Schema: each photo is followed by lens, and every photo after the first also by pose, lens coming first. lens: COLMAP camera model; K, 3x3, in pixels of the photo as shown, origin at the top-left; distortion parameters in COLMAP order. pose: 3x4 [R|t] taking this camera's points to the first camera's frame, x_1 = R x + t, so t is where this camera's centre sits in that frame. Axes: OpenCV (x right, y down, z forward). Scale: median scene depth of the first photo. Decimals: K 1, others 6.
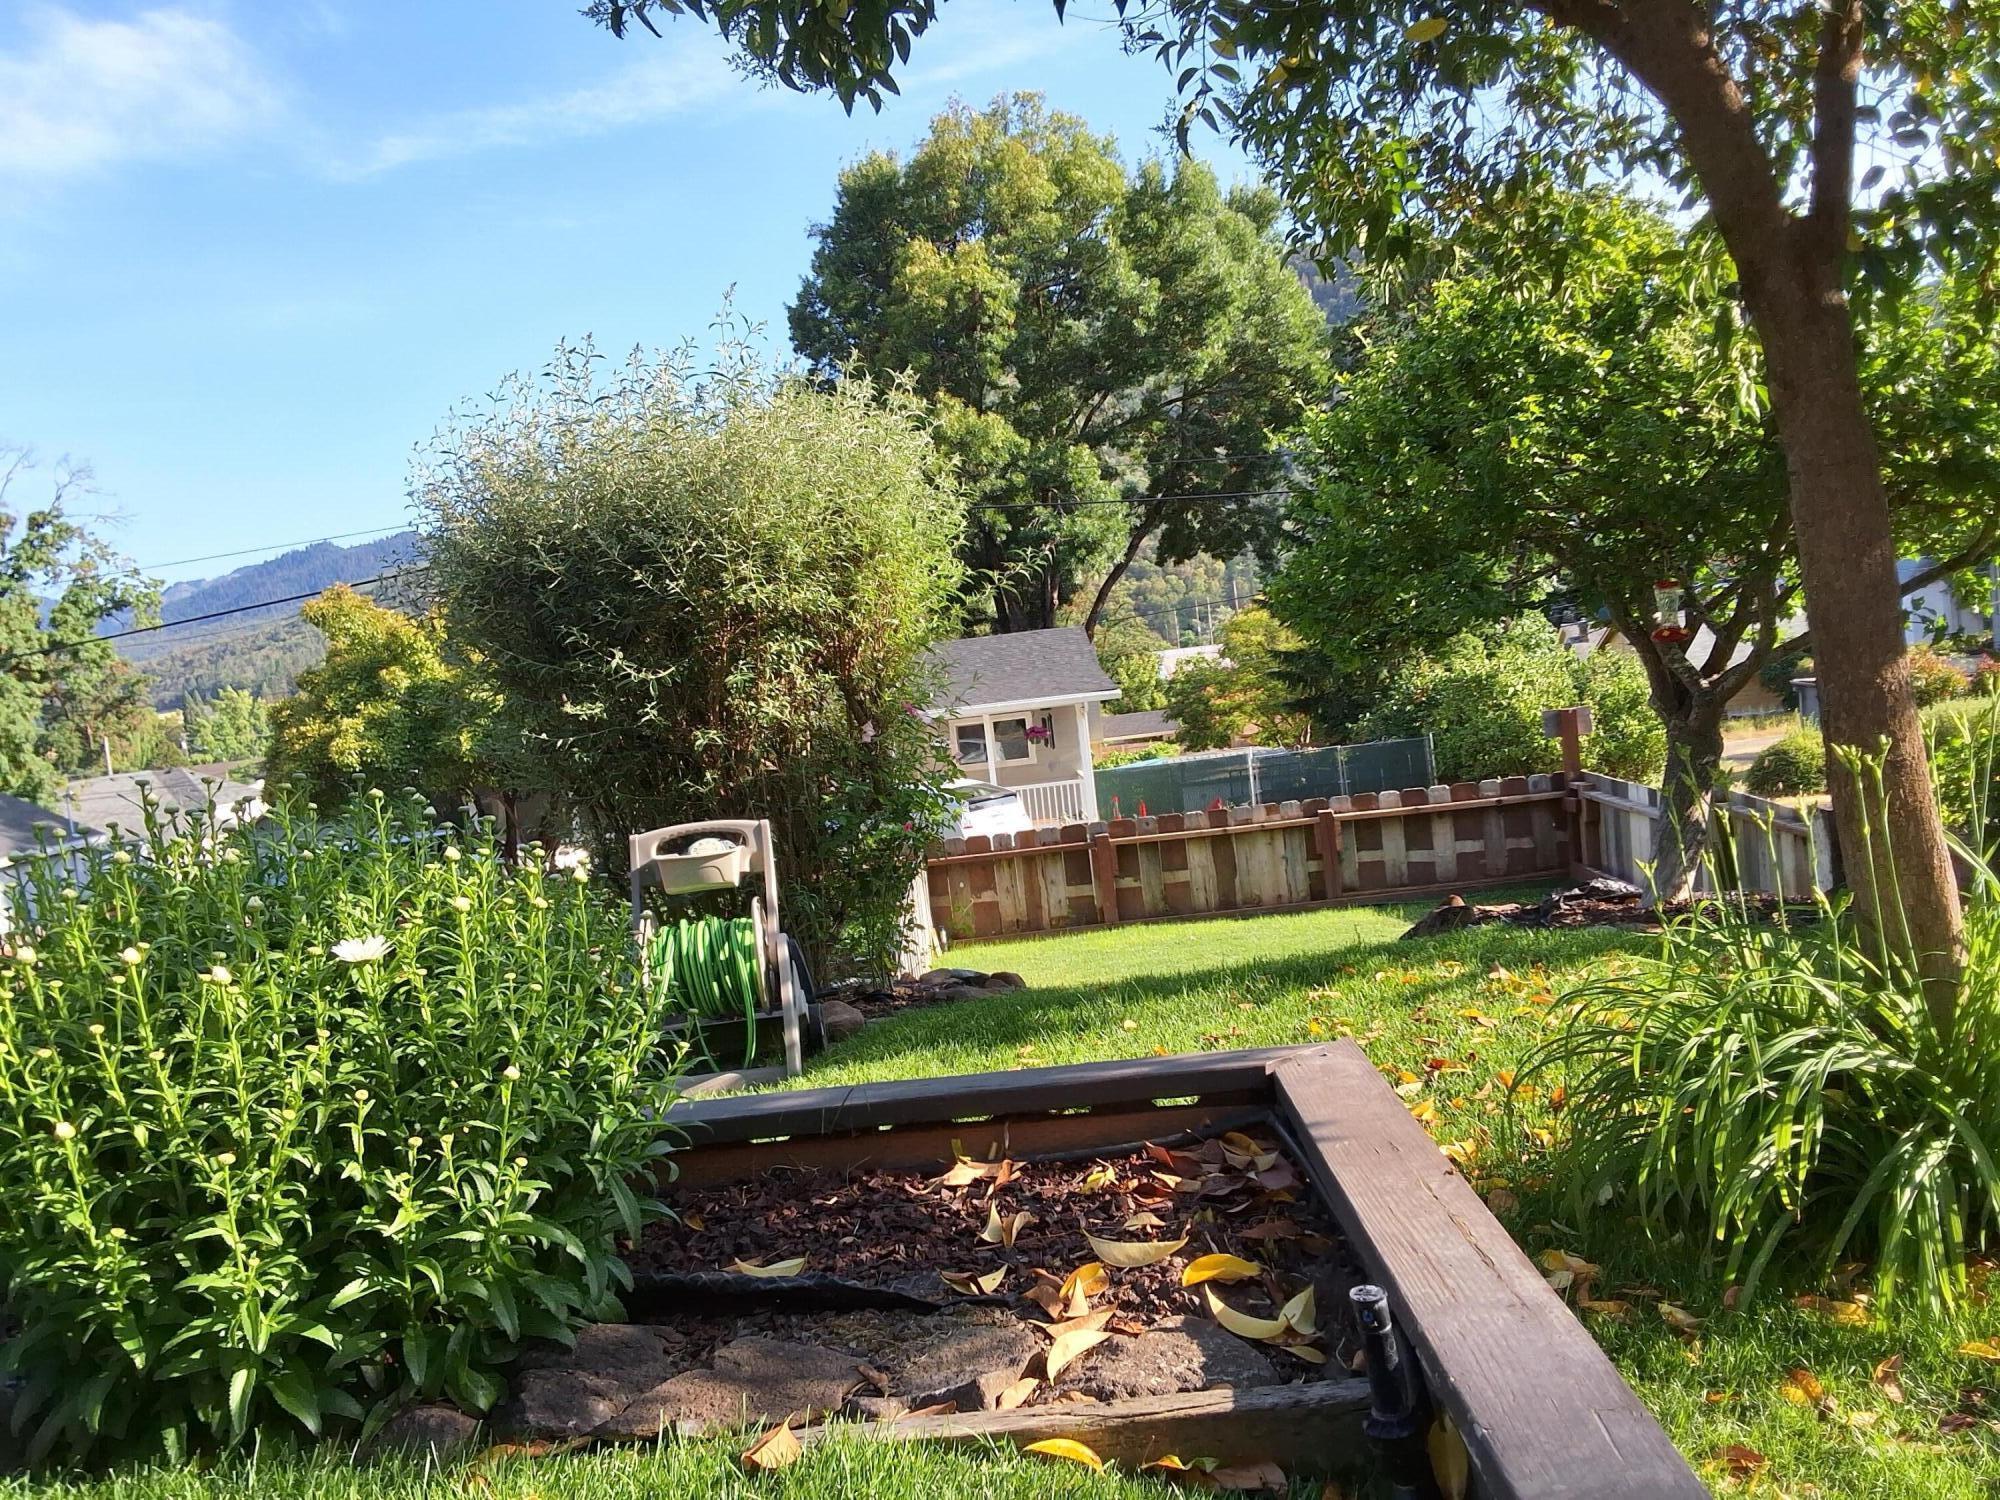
lens RADIAL K [[1638.4, 0, 992.9], [0, 1638.4, 747.5], [0, 0, 1]] dist [0.118284, -0.182961]
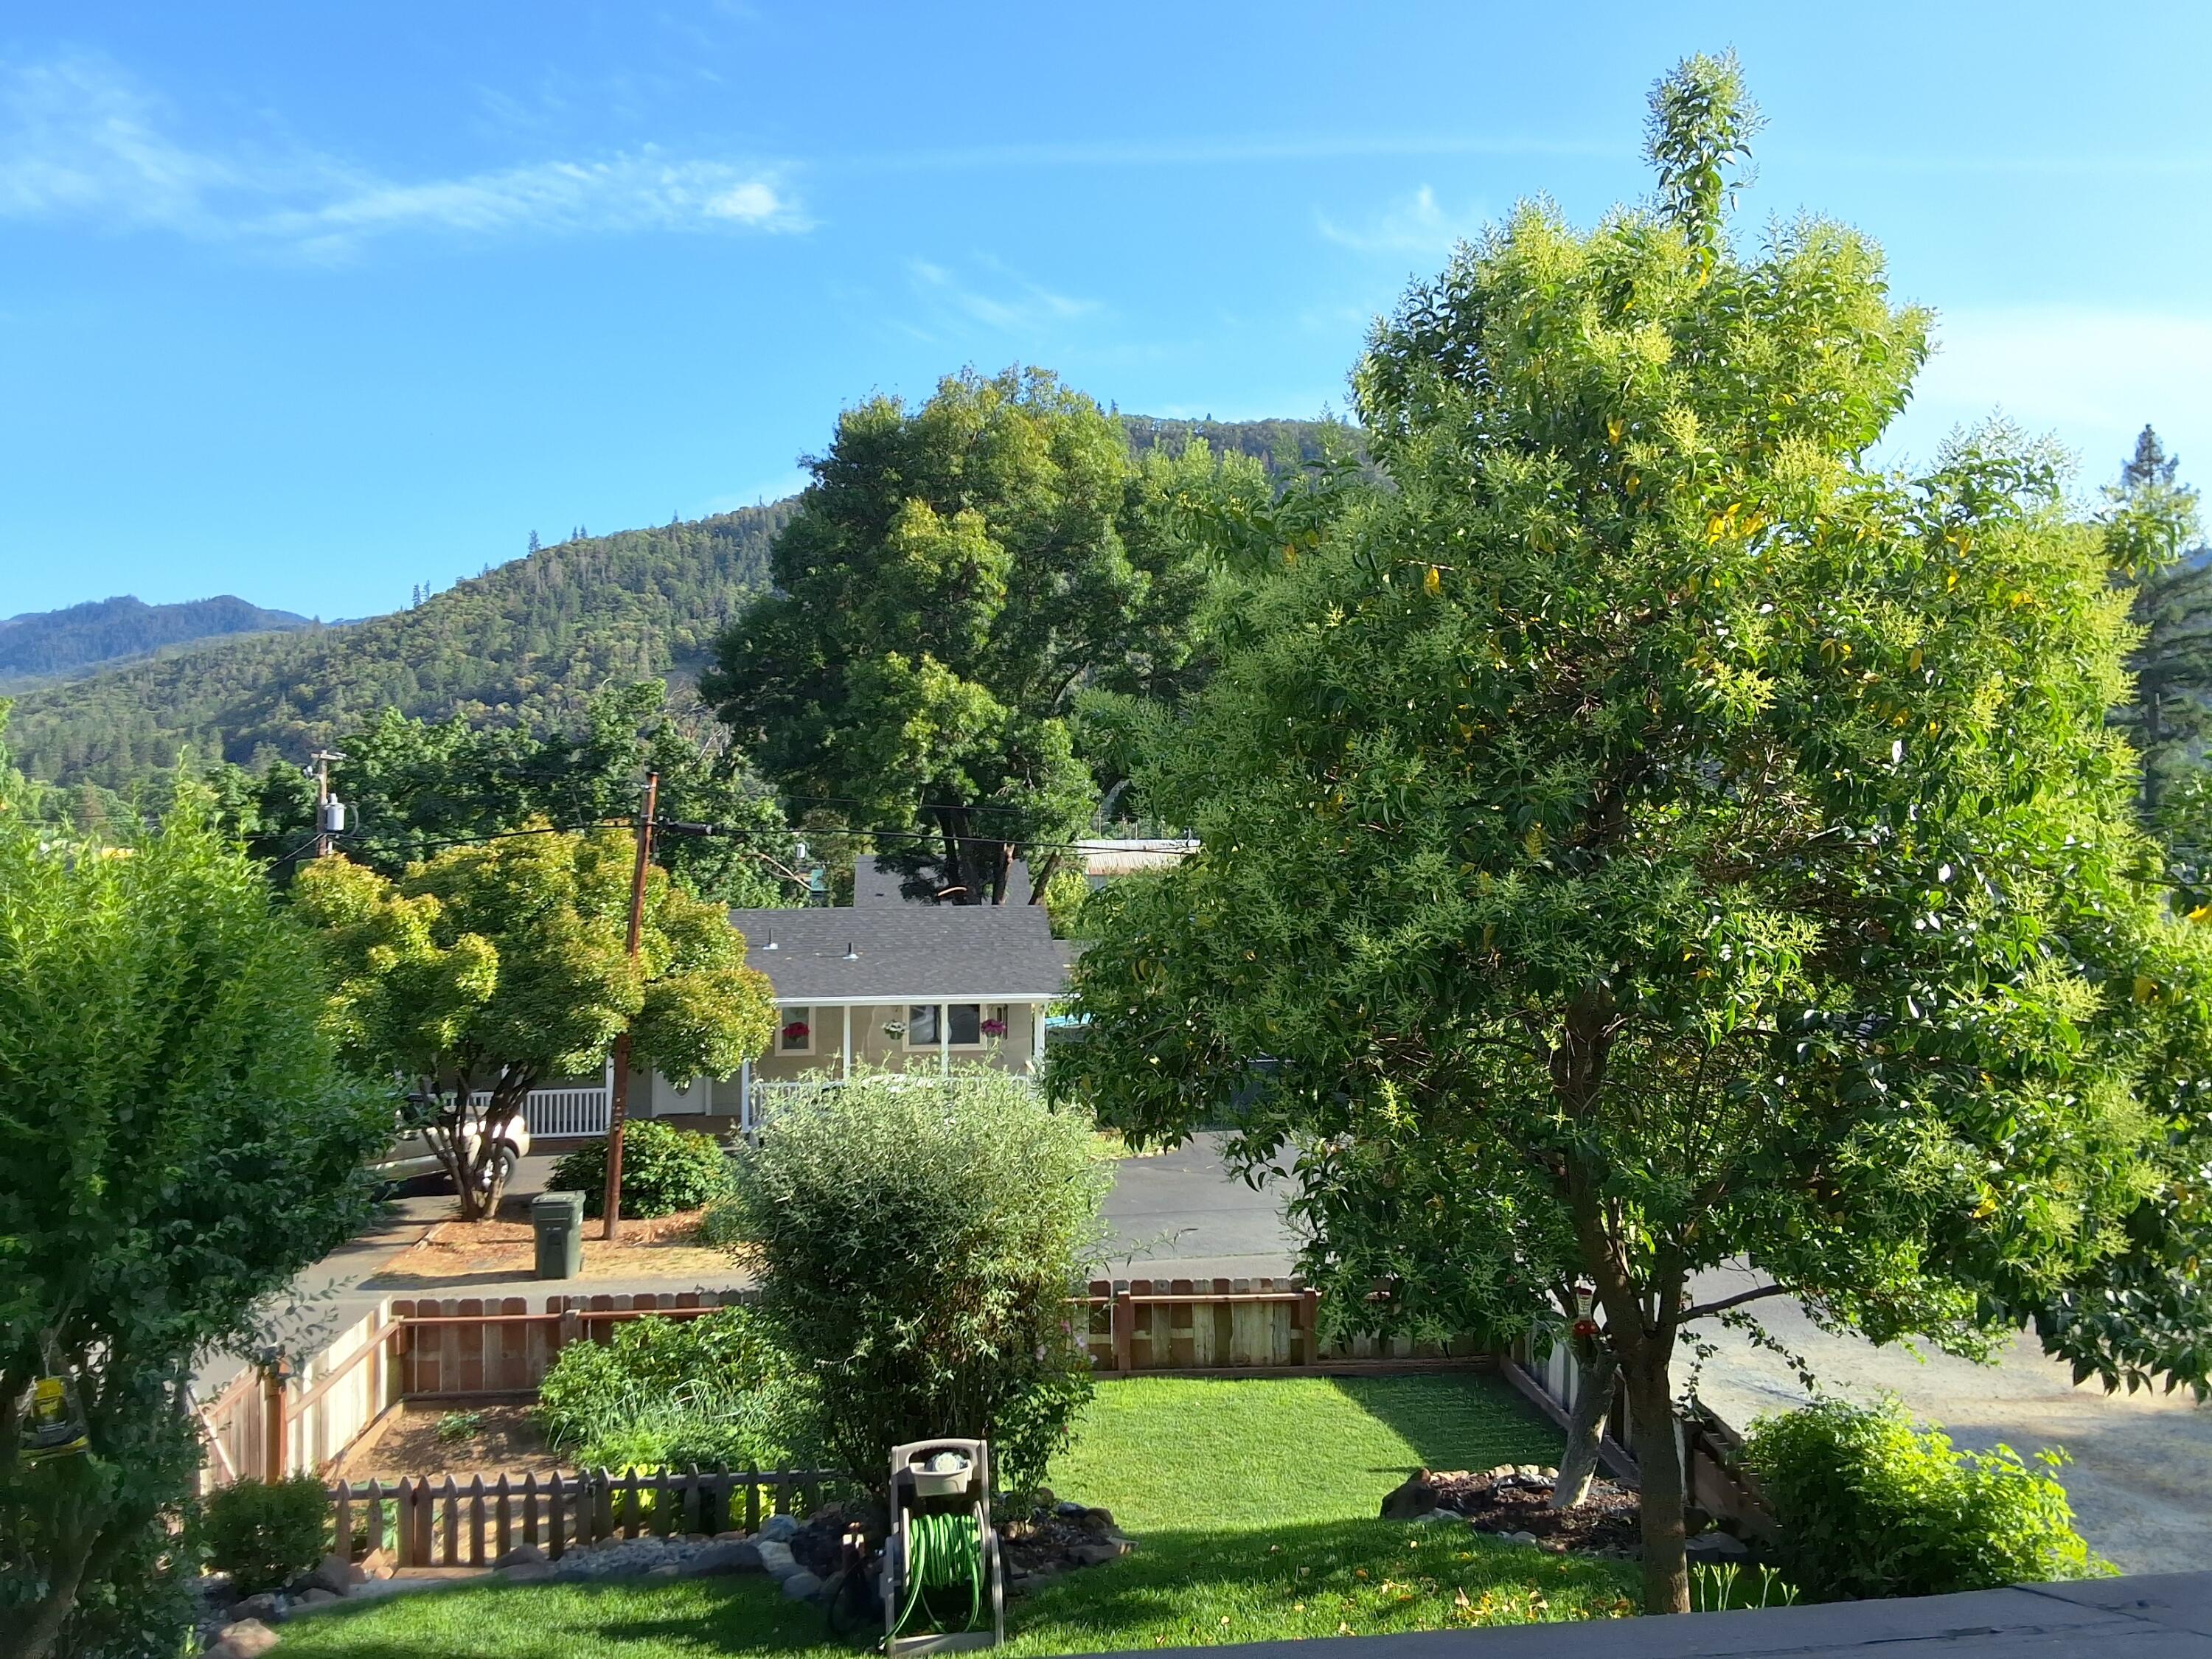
lens RADIAL K [[1812.1, 0, 1107.4], [0, 1812.1, 801.8], [0, 0, 1]] dist [0.118284, -0.182961]
pose [[0.986422, 0.113196, 0.118992, -0.042610], [-0.105291, 0.991921, -0.070764, -0.061127], [-0.126040, 0.057274, 0.990370, -0.096815]]
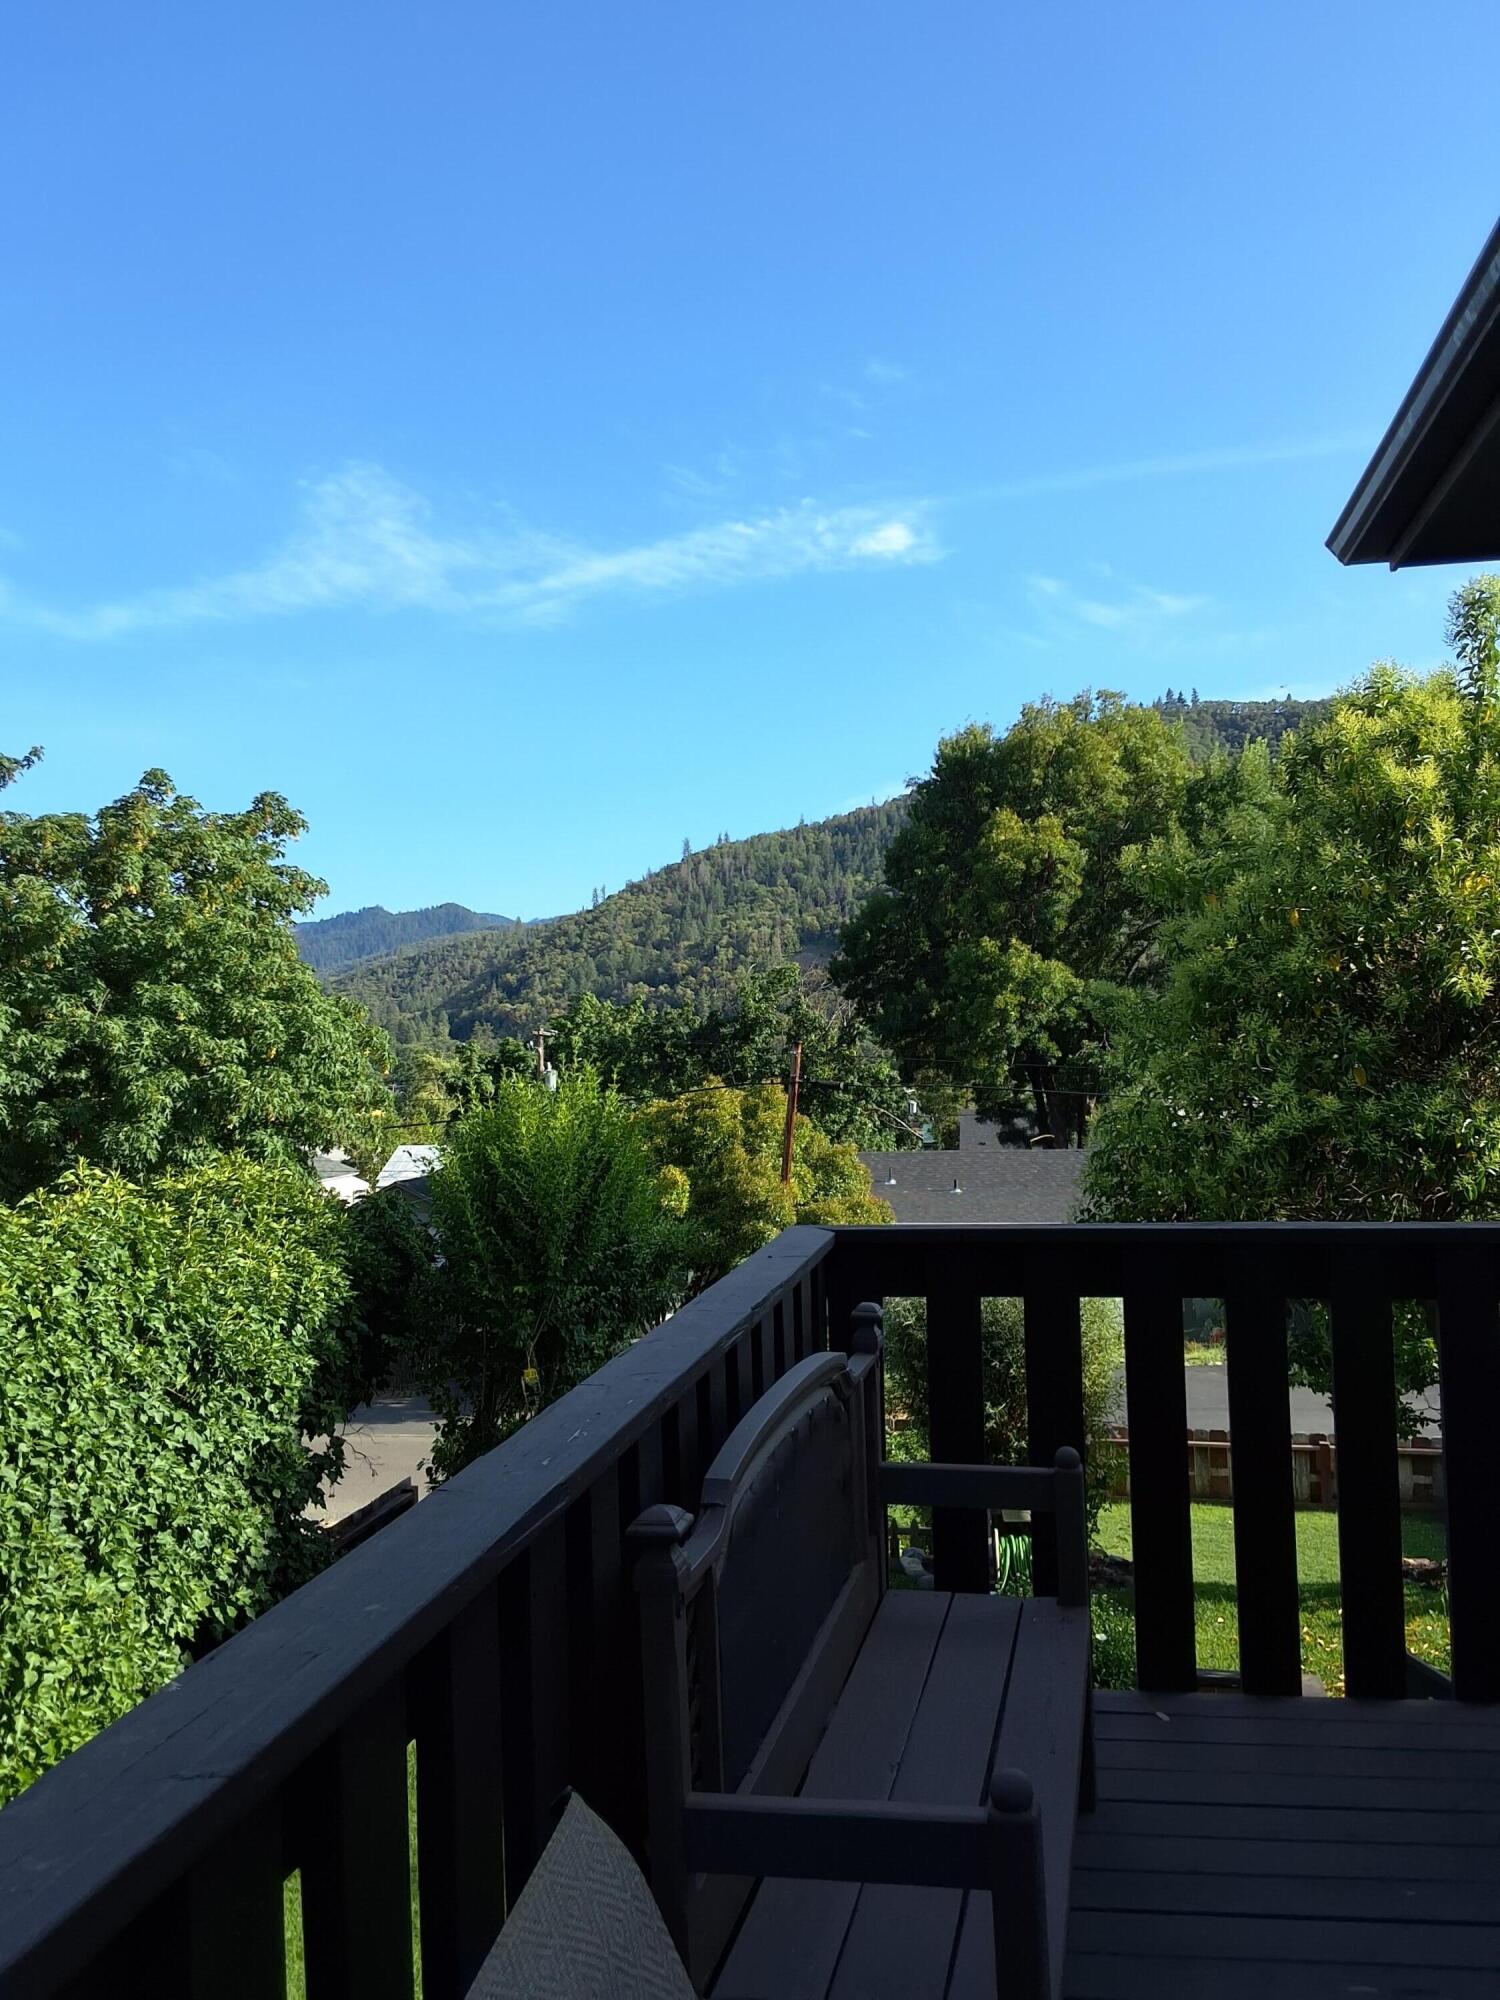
lens RADIAL K [[1638.4, 0, 743.0], [0, 1638.4, 986.4], [0, 0, 1]] dist [0.118284, -0.182961]
pose [[0.983983, 0.092057, -0.152651, -0.038630], [-0.106420, 0.990353, -0.088742, -0.055328], [0.143009, 0.103565, 0.984288, -0.188459]]
